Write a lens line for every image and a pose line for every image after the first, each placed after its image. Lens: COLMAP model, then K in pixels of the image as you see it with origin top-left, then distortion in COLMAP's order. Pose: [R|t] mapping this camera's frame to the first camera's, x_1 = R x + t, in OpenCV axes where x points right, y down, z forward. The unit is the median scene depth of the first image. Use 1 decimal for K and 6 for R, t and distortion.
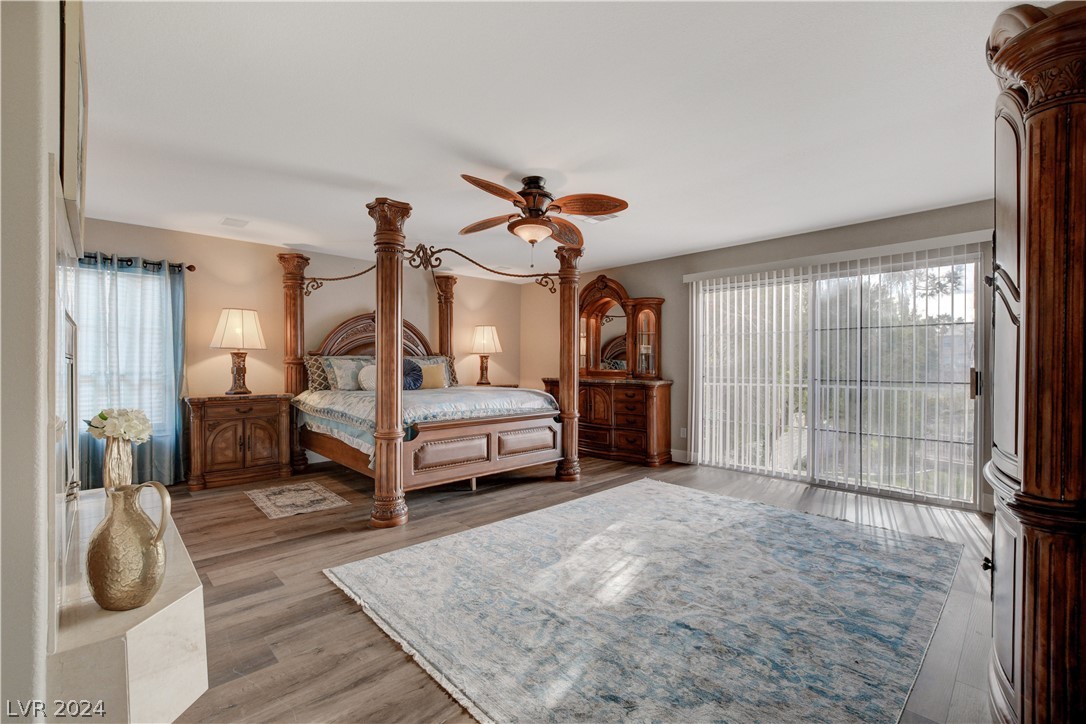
lens RADIAL K [[473.3, 0, 531.6], [0, 473.3, 364.3], [0, 0, 1]] dist [-0.022793, 0.002990]
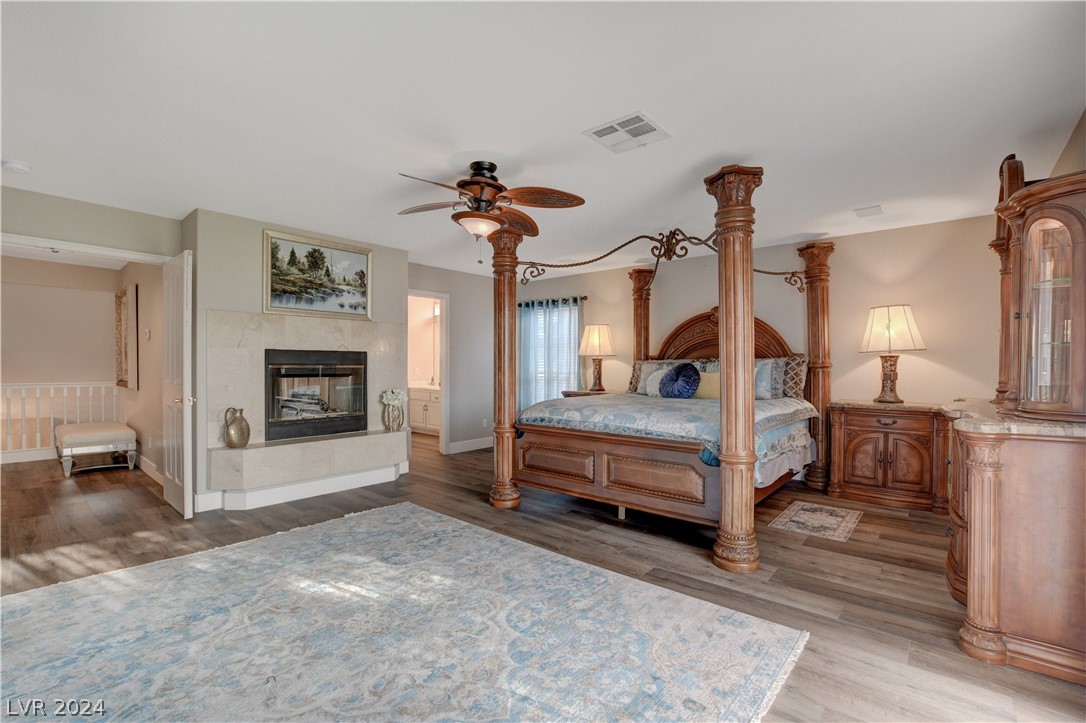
lens RADIAL K [[473.3, 0, 539.3], [0, 473.3, 366.2], [0, 0, 1]] dist [-0.022793, 0.002990]
pose [[0.118185, 0.002116, -0.992989, 0.736472], [-0.008230, 0.999965, 0.001151, -0.006323], [0.992958, 0.008036, 0.118198, 0.803909]]
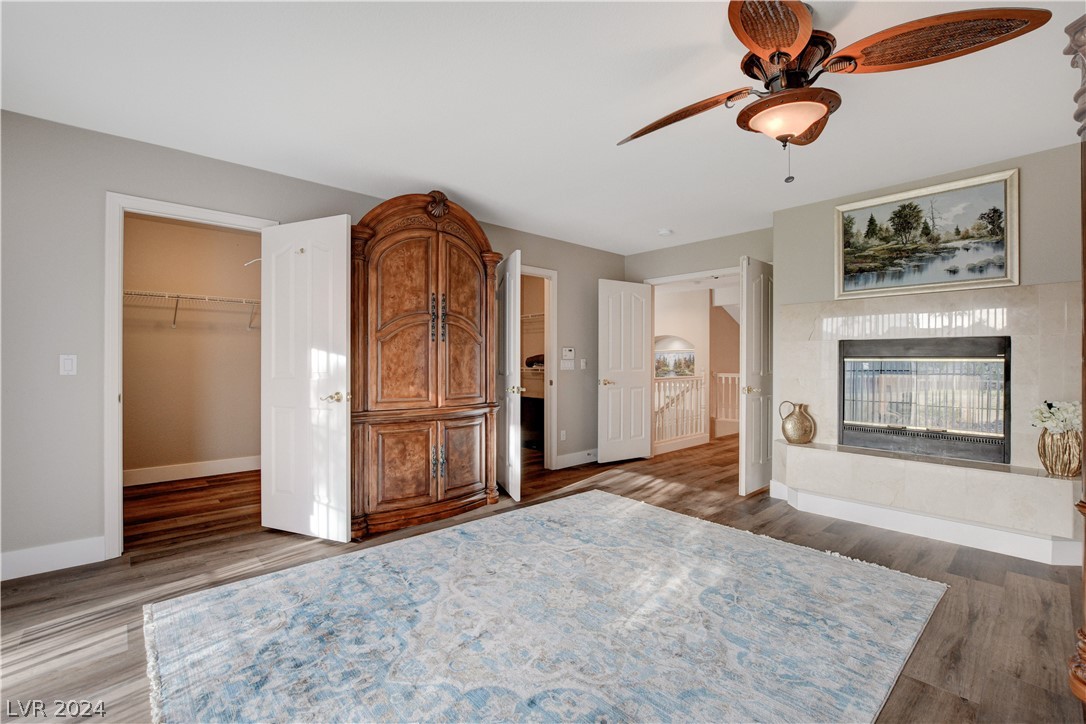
lens RADIAL K [[473.3, 0, 545.9], [0, 473.3, 359.4], [0, 0, 1]] dist [-0.022793, 0.002990]
pose [[-0.999935, -0.004815, -0.010310, 0.228226], [-0.004834, 0.999987, 0.001870, 0.000104], [0.010301, 0.001919, -0.999945, 1.227683]]
